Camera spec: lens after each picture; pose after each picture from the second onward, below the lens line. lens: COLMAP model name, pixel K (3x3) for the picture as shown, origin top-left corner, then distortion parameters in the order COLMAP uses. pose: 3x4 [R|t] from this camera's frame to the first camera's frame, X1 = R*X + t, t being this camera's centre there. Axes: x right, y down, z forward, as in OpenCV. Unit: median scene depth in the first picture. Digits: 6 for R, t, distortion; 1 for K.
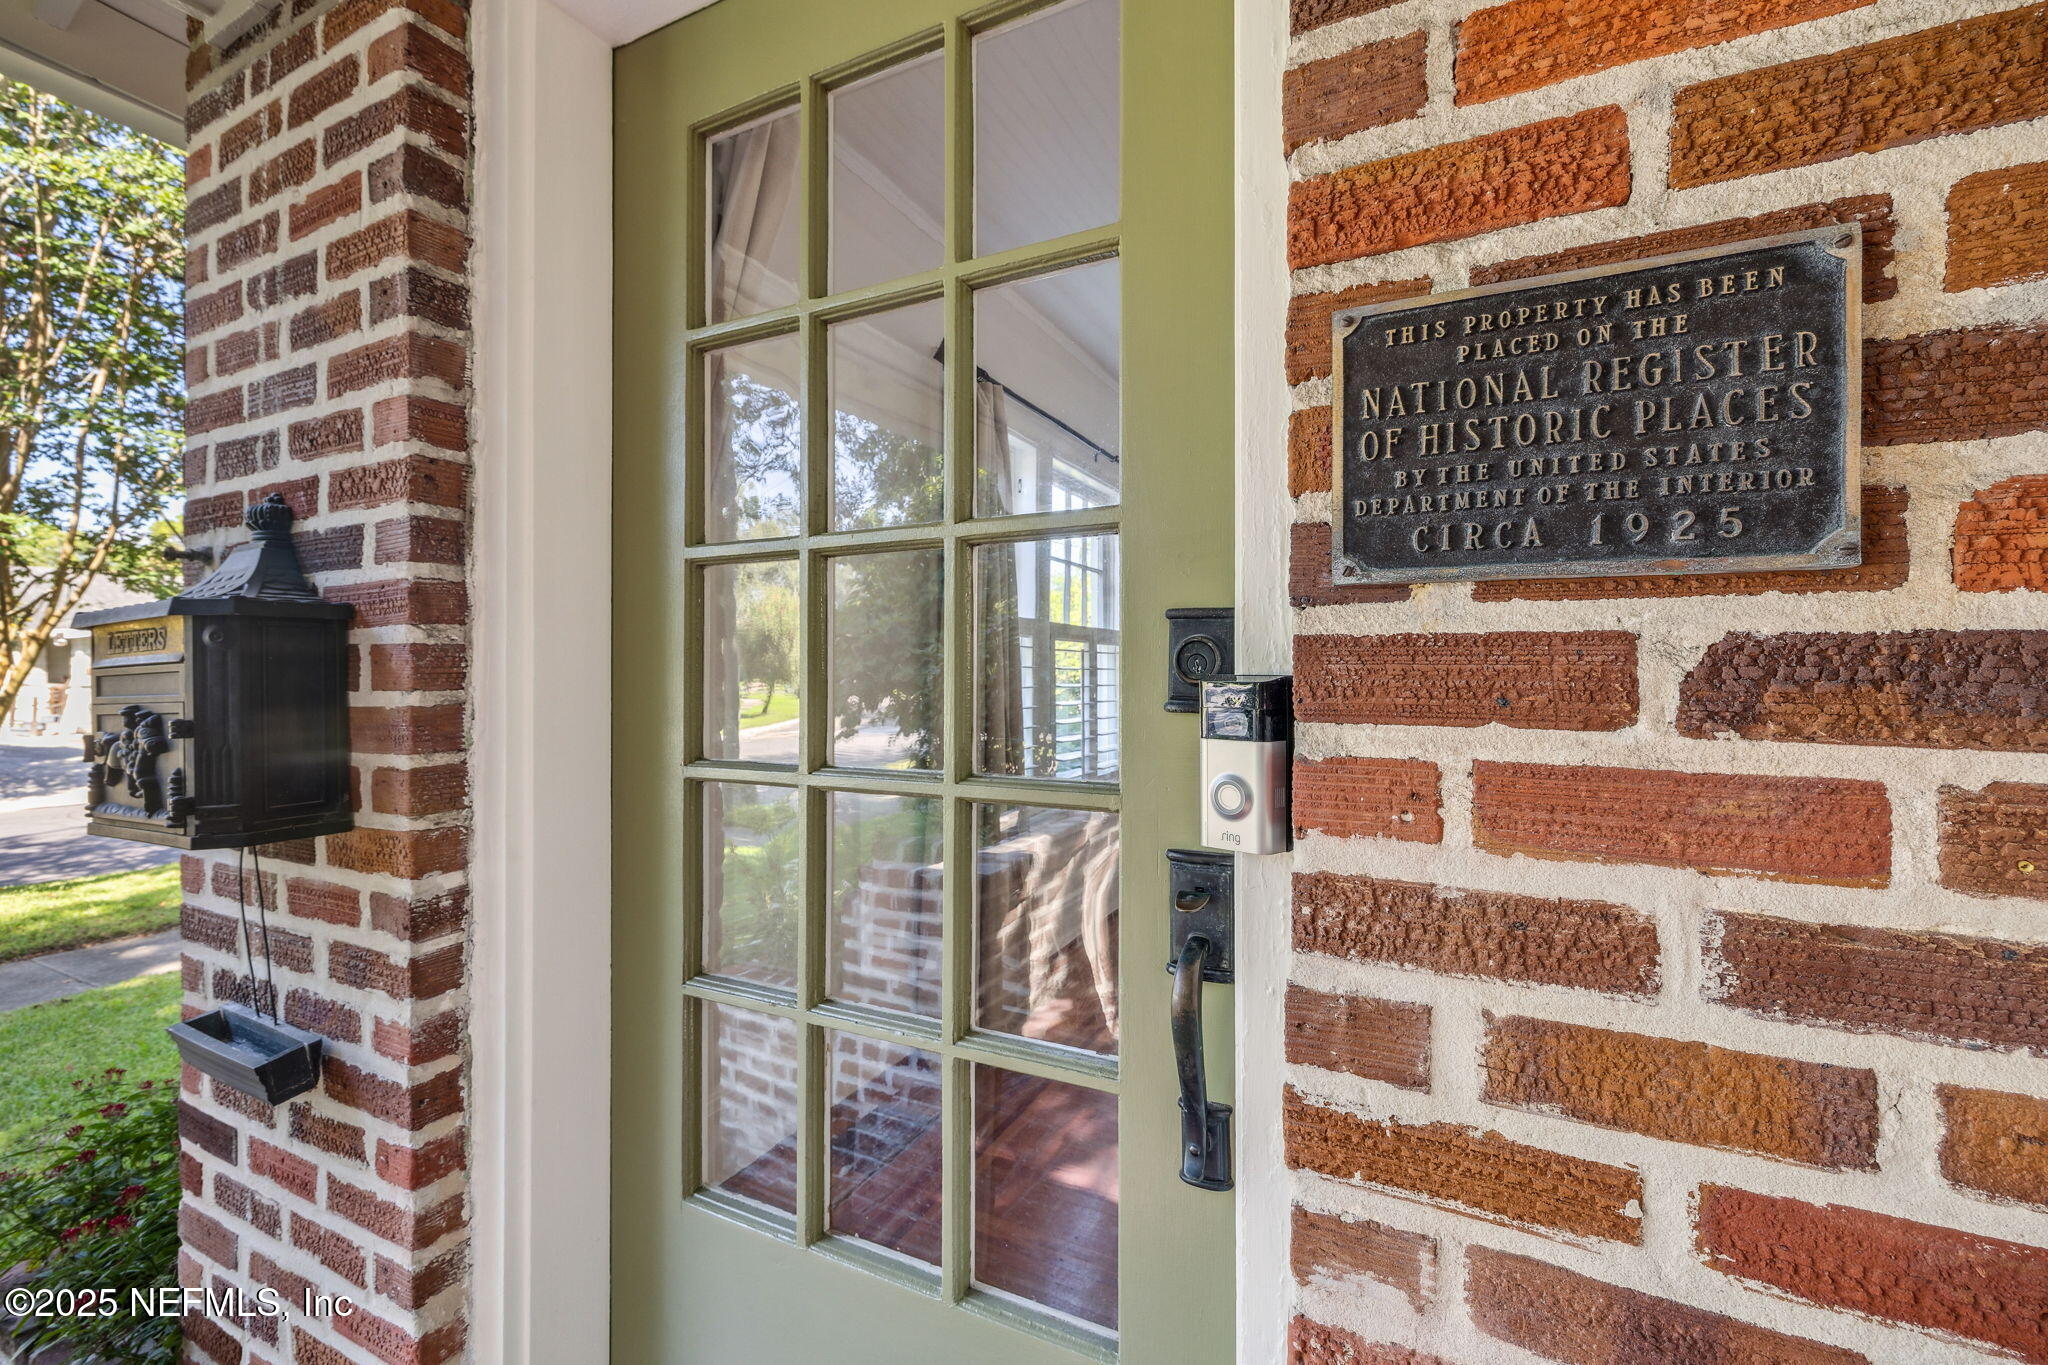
lens RADIAL K [[875.5, 0, 1022.5], [0, 875.5, 676.7], [0, 0, 1]] dist [-0.005038, 0.001757]
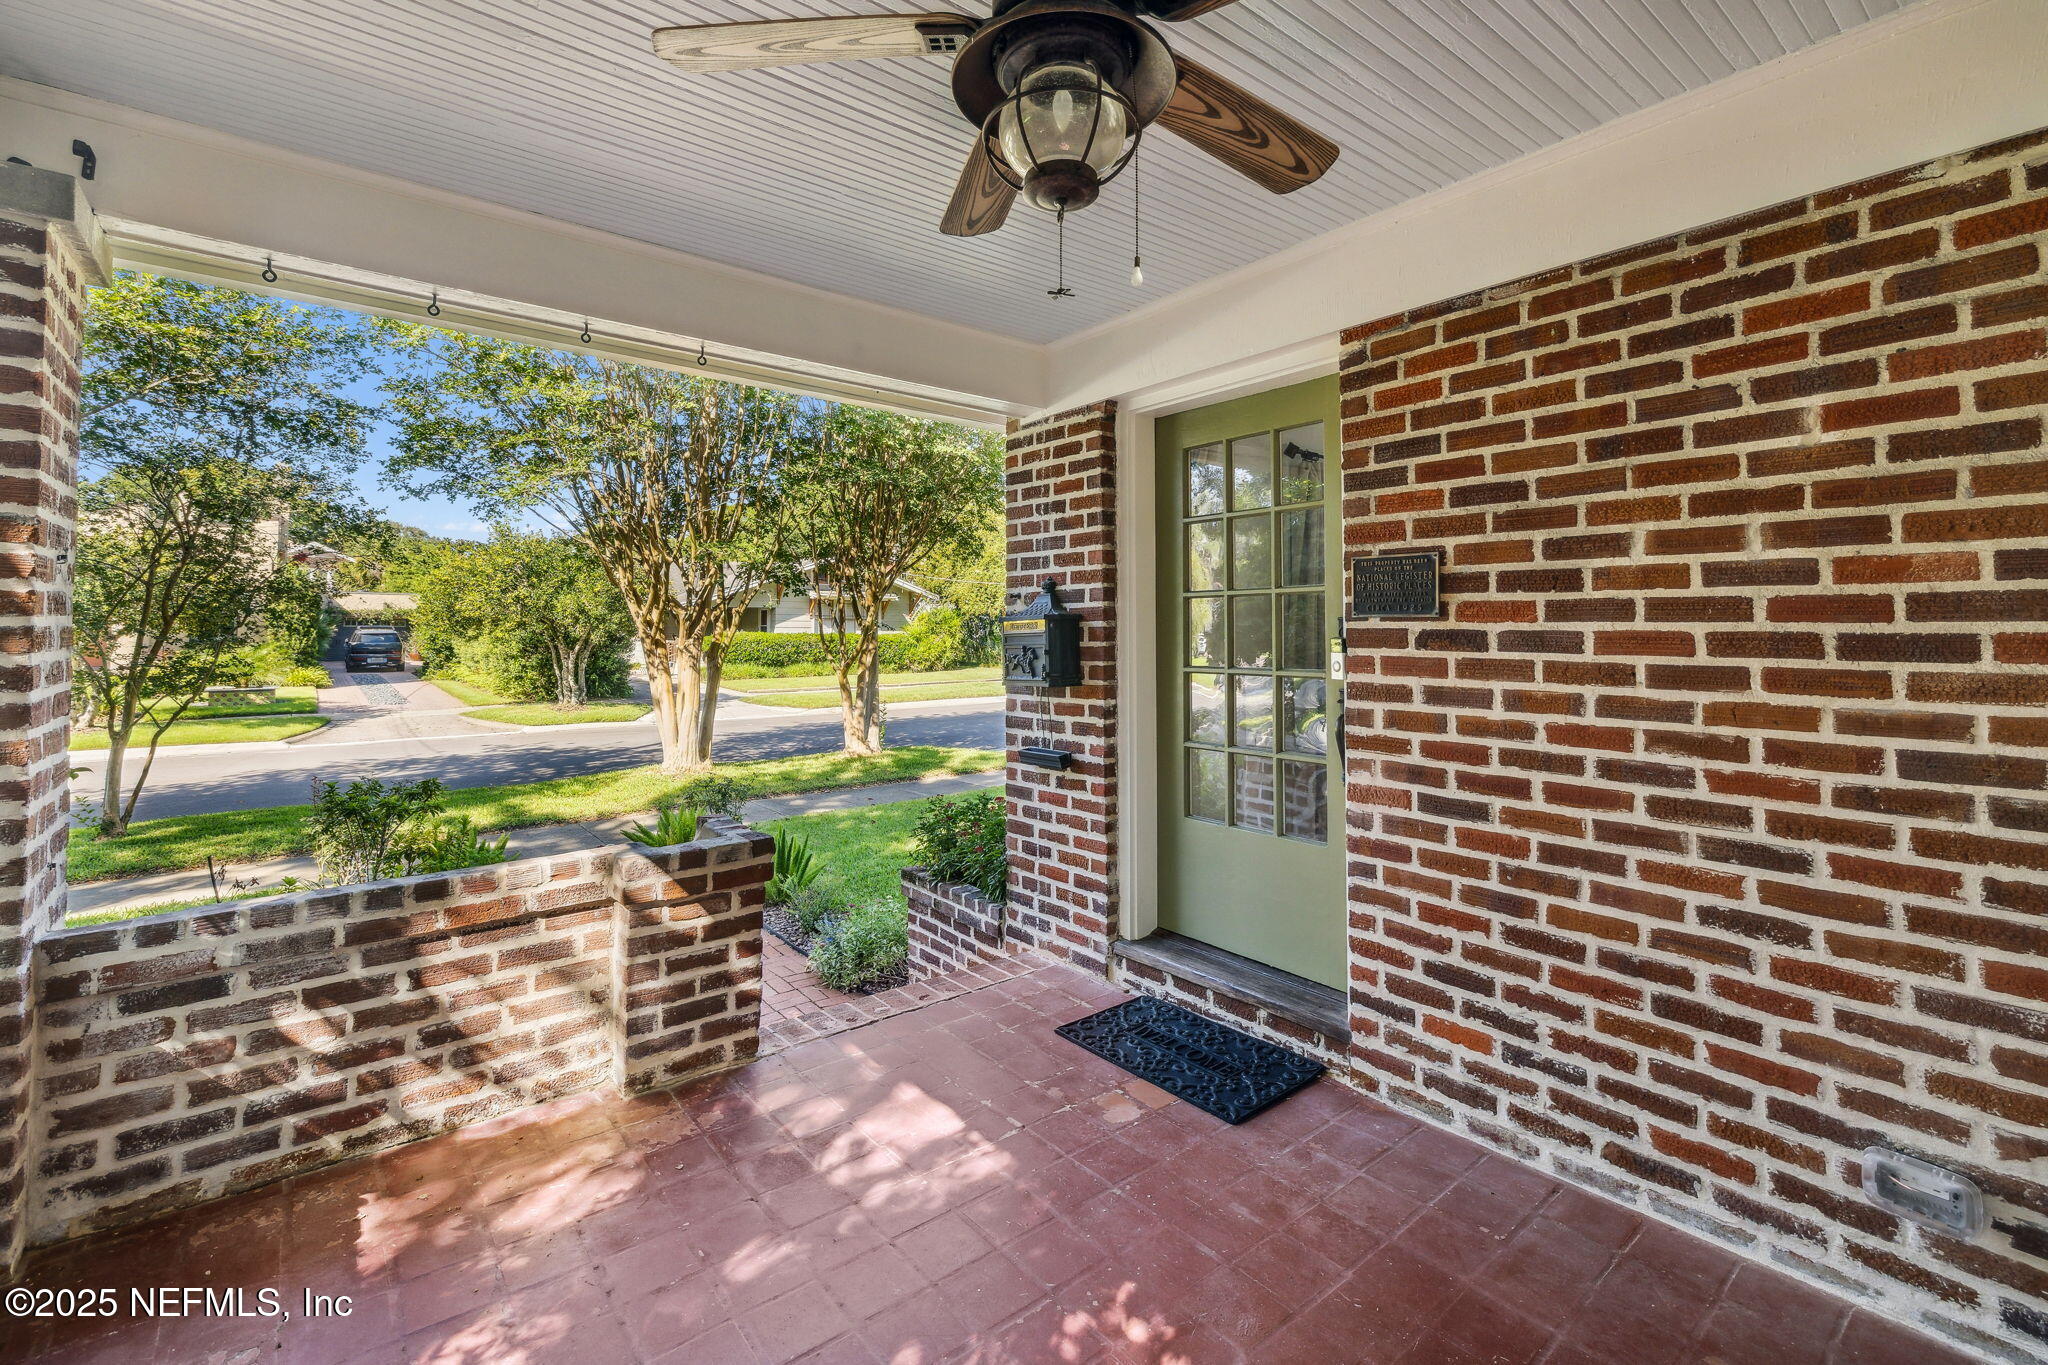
lens RADIAL K [[875.5, 0, 1000.8], [0, 875.5, 610.4], [0, 0, 1]] dist [-0.005038, 0.001757]
pose [[0.898971, -0.014226, -0.437777, 0.371555], [0.003053, 0.999652, -0.026215, -0.014535], [0.437997, 0.022230, 0.898701, -2.045561]]
